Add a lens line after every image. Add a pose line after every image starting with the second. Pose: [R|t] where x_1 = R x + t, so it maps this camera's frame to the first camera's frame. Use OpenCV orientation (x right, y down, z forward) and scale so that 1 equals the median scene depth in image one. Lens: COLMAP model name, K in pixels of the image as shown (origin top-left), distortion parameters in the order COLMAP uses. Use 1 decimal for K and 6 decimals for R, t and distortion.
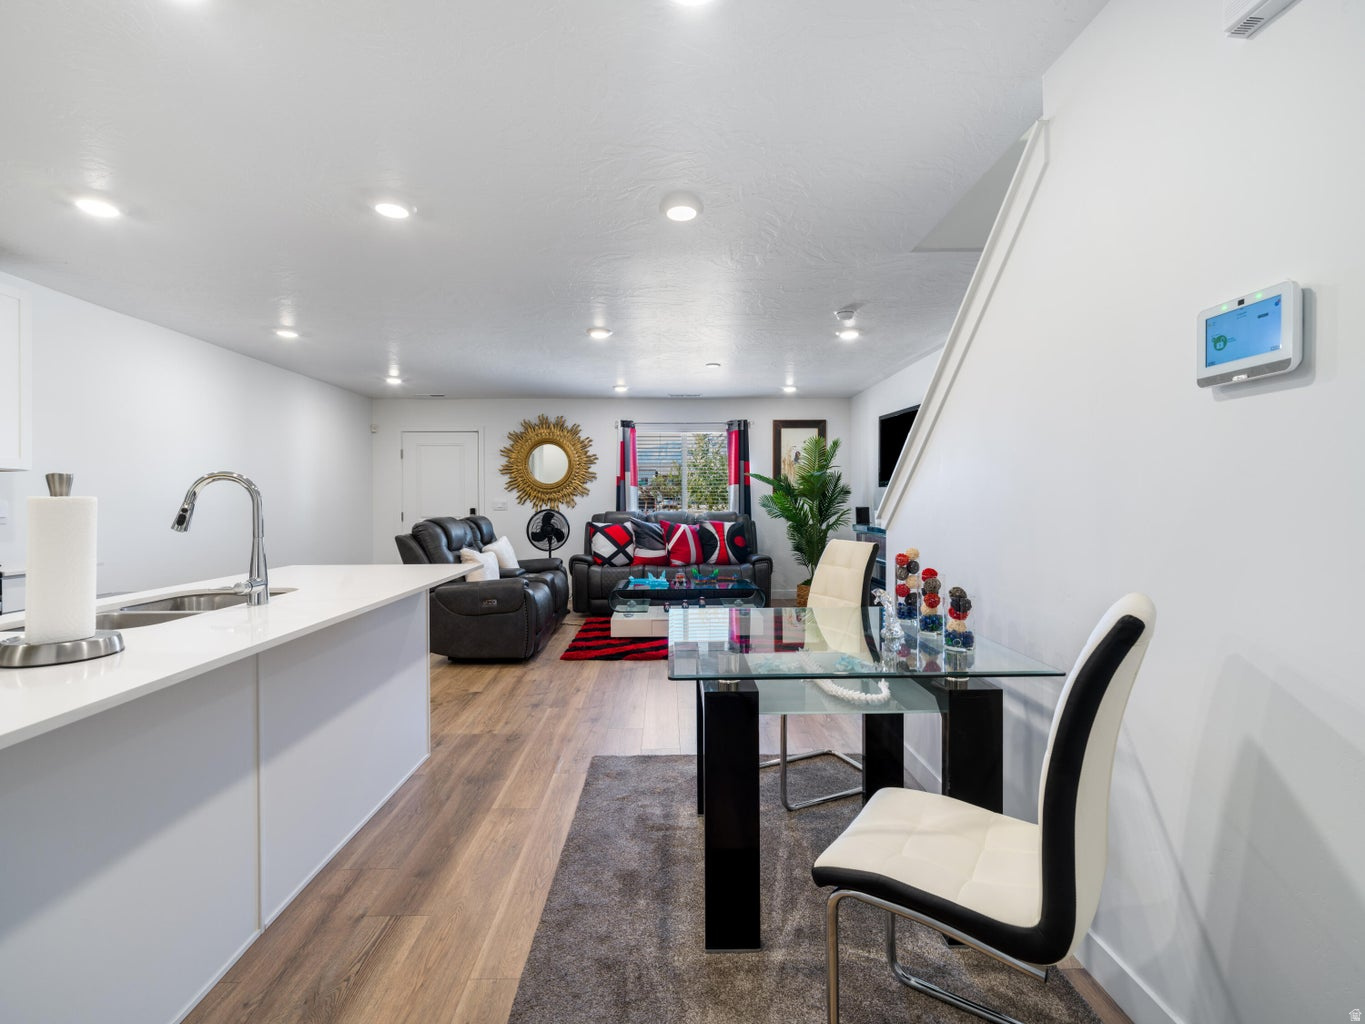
lens RADIAL K [[625.1, 0, 679.7], [0, 625.1, 509.4], [0, 0, 1]] dist [0.000344, 0.000842]
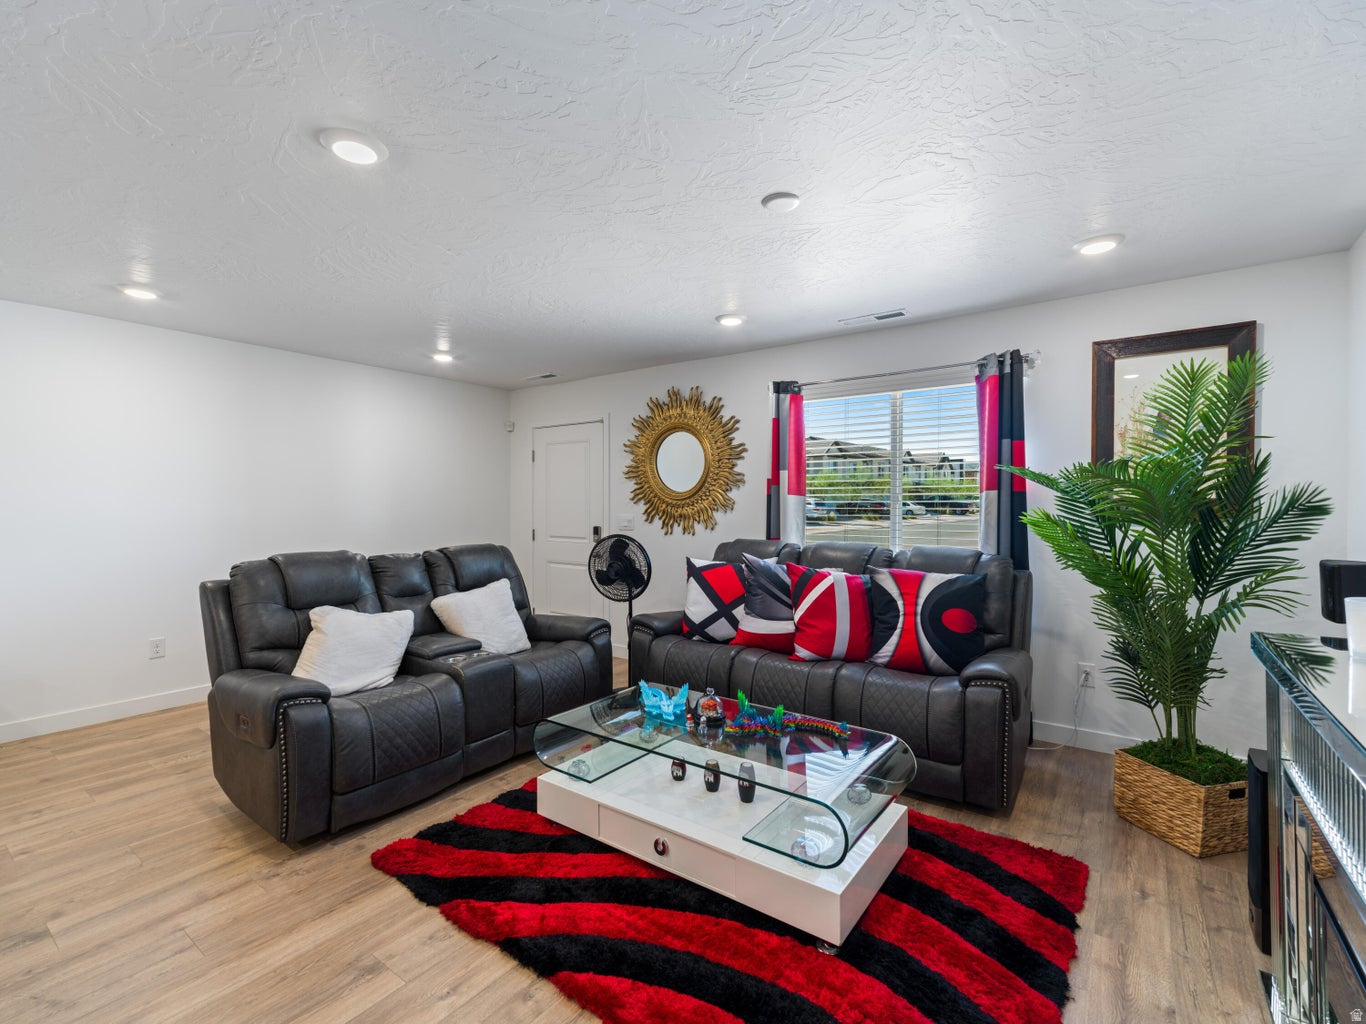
lens RADIAL K [[625.5, 0, 680.2], [0, 625.5, 509.4], [0, 0, 1]] dist [0.000344, 0.000842]
pose [[0.795114, 0.009346, -0.606388, 0.189792], [-0.013984, 0.999898, -0.002924, -0.021217], [0.606299, 0.010805, 0.795163, 0.485325]]
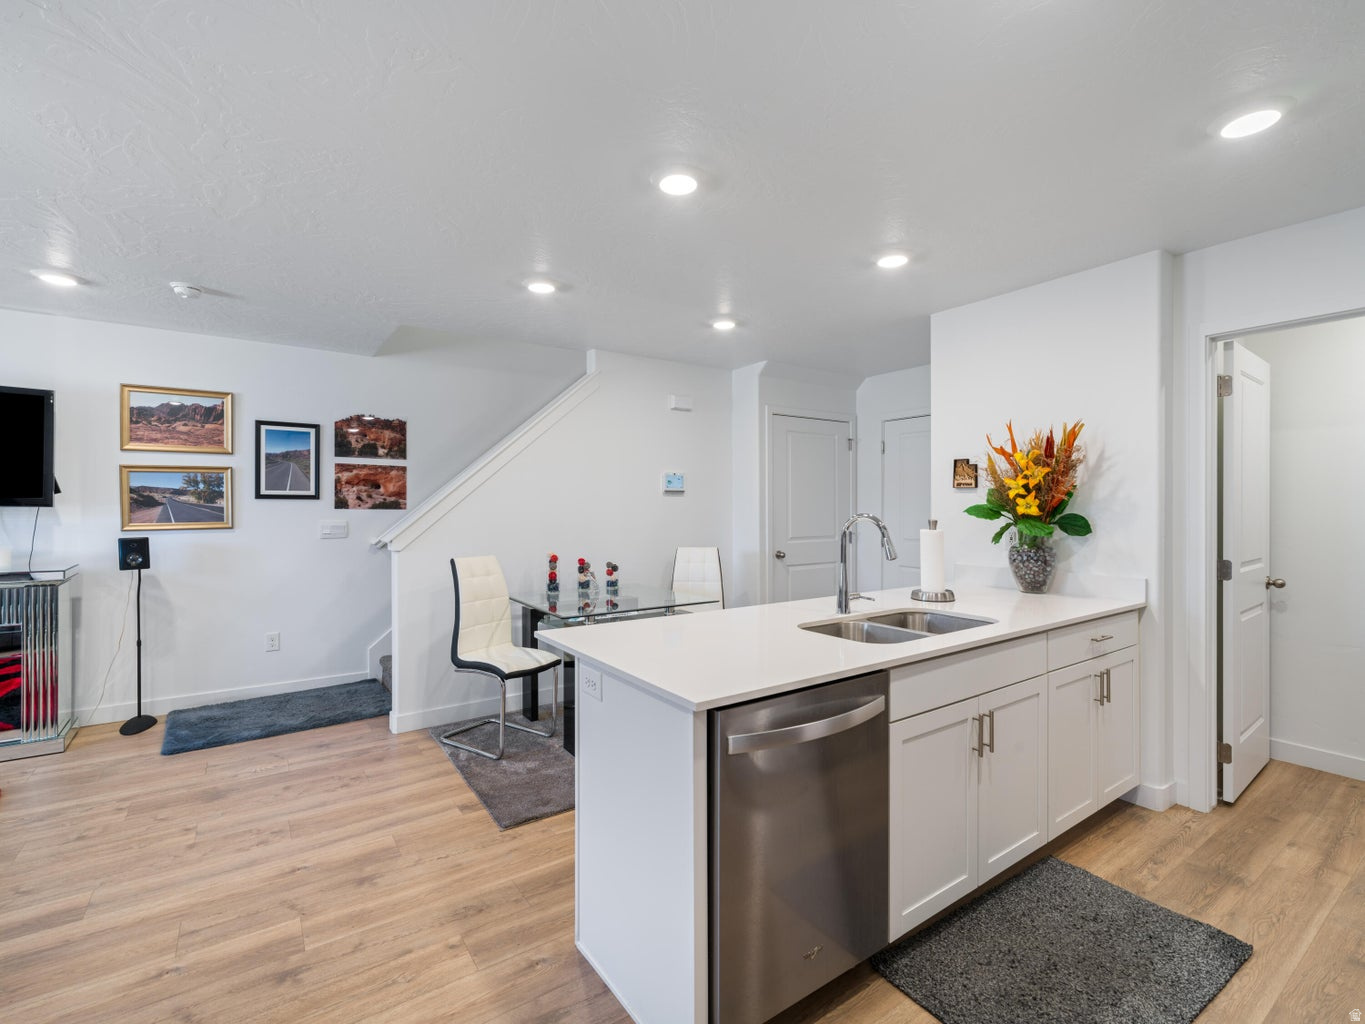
lens RADIAL K [[625.1, 0, 679.7], [0, 625.1, 509.4], [0, 0, 1]] dist [0.000344, 0.000842]
pose [[-0.552917, -0.000692, 0.833236, -0.397391], [0.010403, 0.999916, 0.007734, -0.021941], [-0.833171, 0.012944, -0.552863, 0.504326]]
